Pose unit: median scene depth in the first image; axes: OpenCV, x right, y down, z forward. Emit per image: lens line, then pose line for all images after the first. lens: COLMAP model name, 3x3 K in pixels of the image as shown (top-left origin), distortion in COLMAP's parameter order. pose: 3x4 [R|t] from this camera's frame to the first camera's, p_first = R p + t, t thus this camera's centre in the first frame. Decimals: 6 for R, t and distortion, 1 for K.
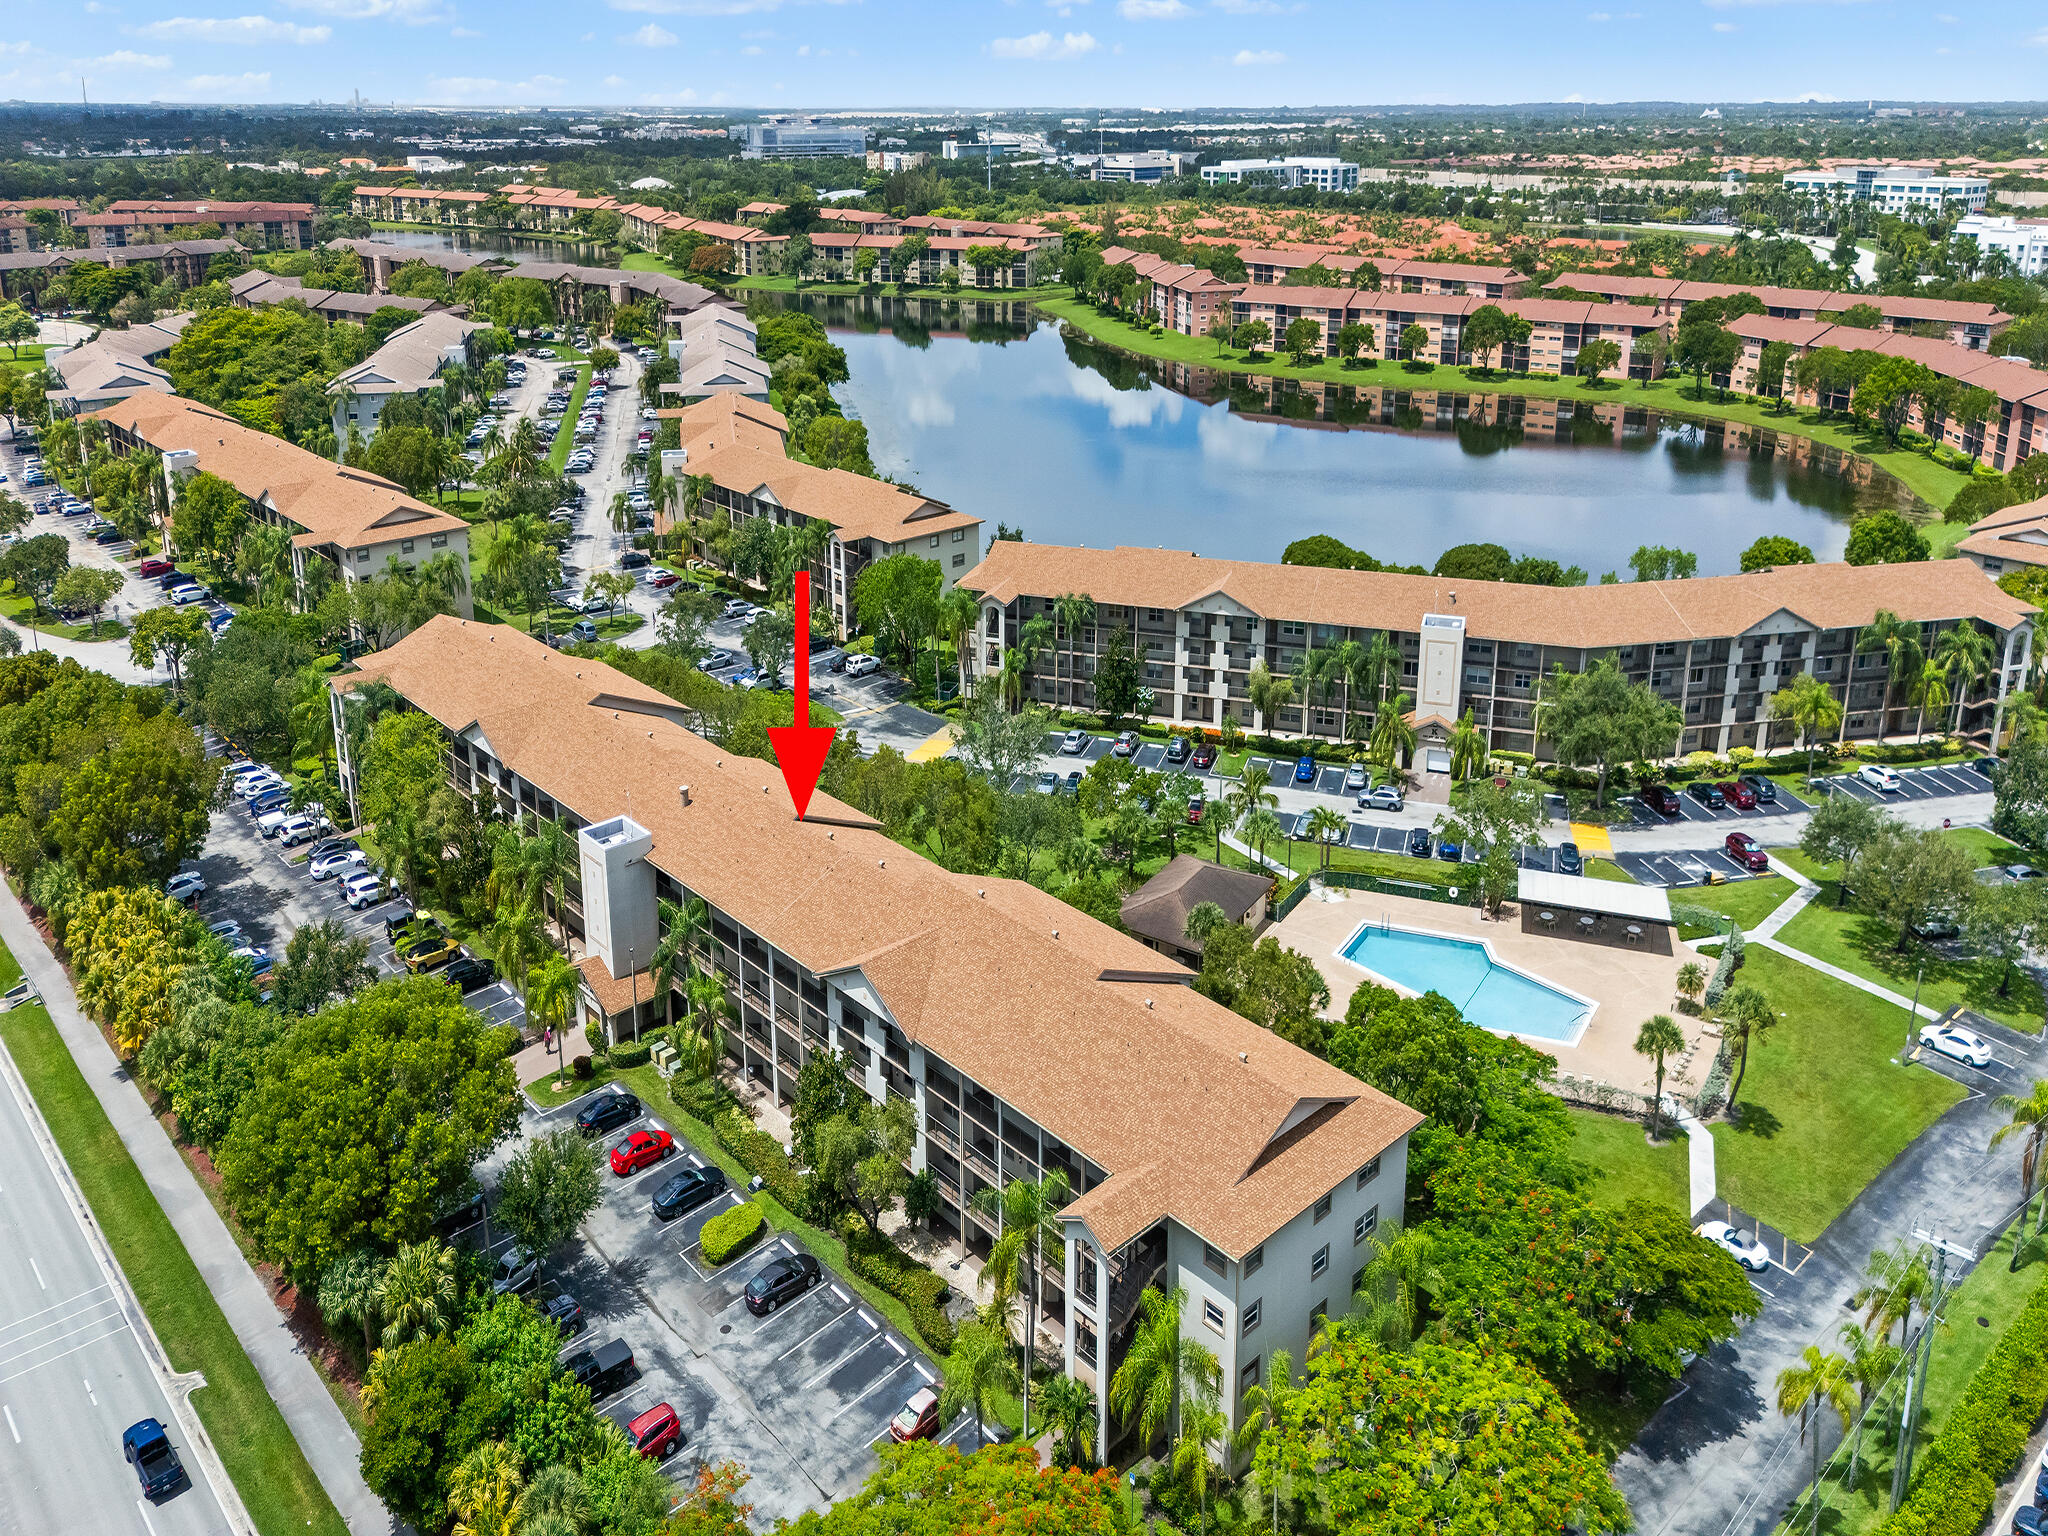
lens RADIAL K [[1431.7, 0, 1024.0], [0, 1431.7, 768.0], [0, 0, 1]] dist [0.077041, -0.056608]
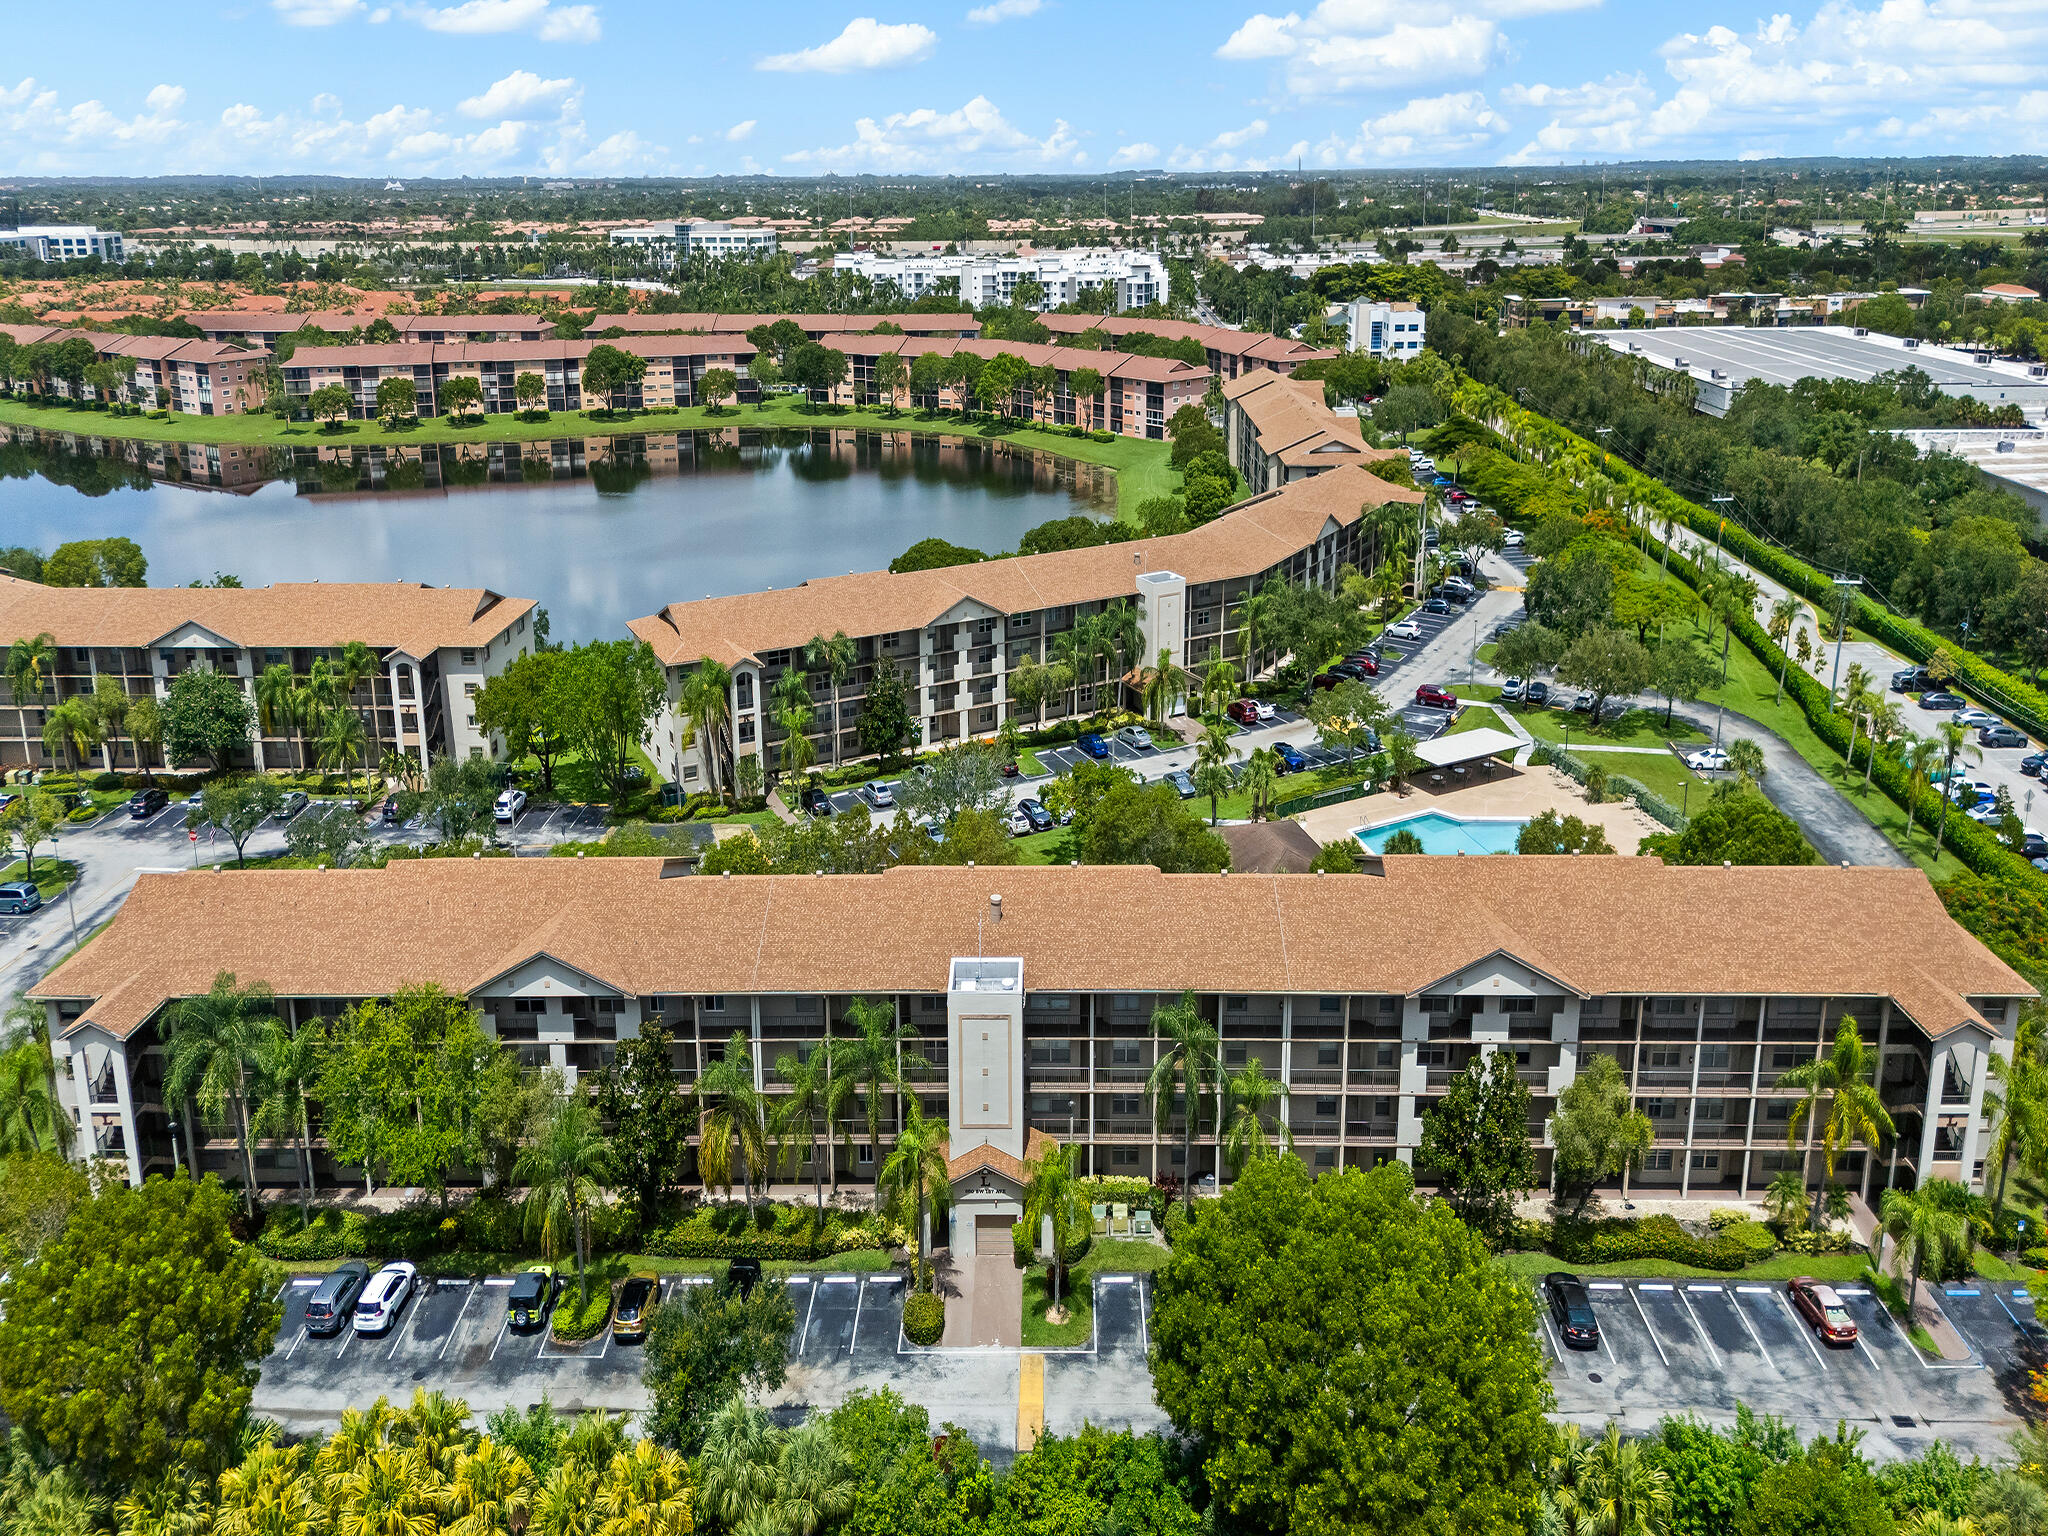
lens RADIAL K [[1431.7, 0, 1024.0], [0, 1431.7, 768.0], [0, 0, 1]] dist [0.077041, -0.056608]
pose [[0.702944, -0.280419, 0.653632, -0.193930], [0.307481, 0.948495, 0.076242, -0.029567], [-0.641346, 0.147386, 0.752963, 0.104396]]
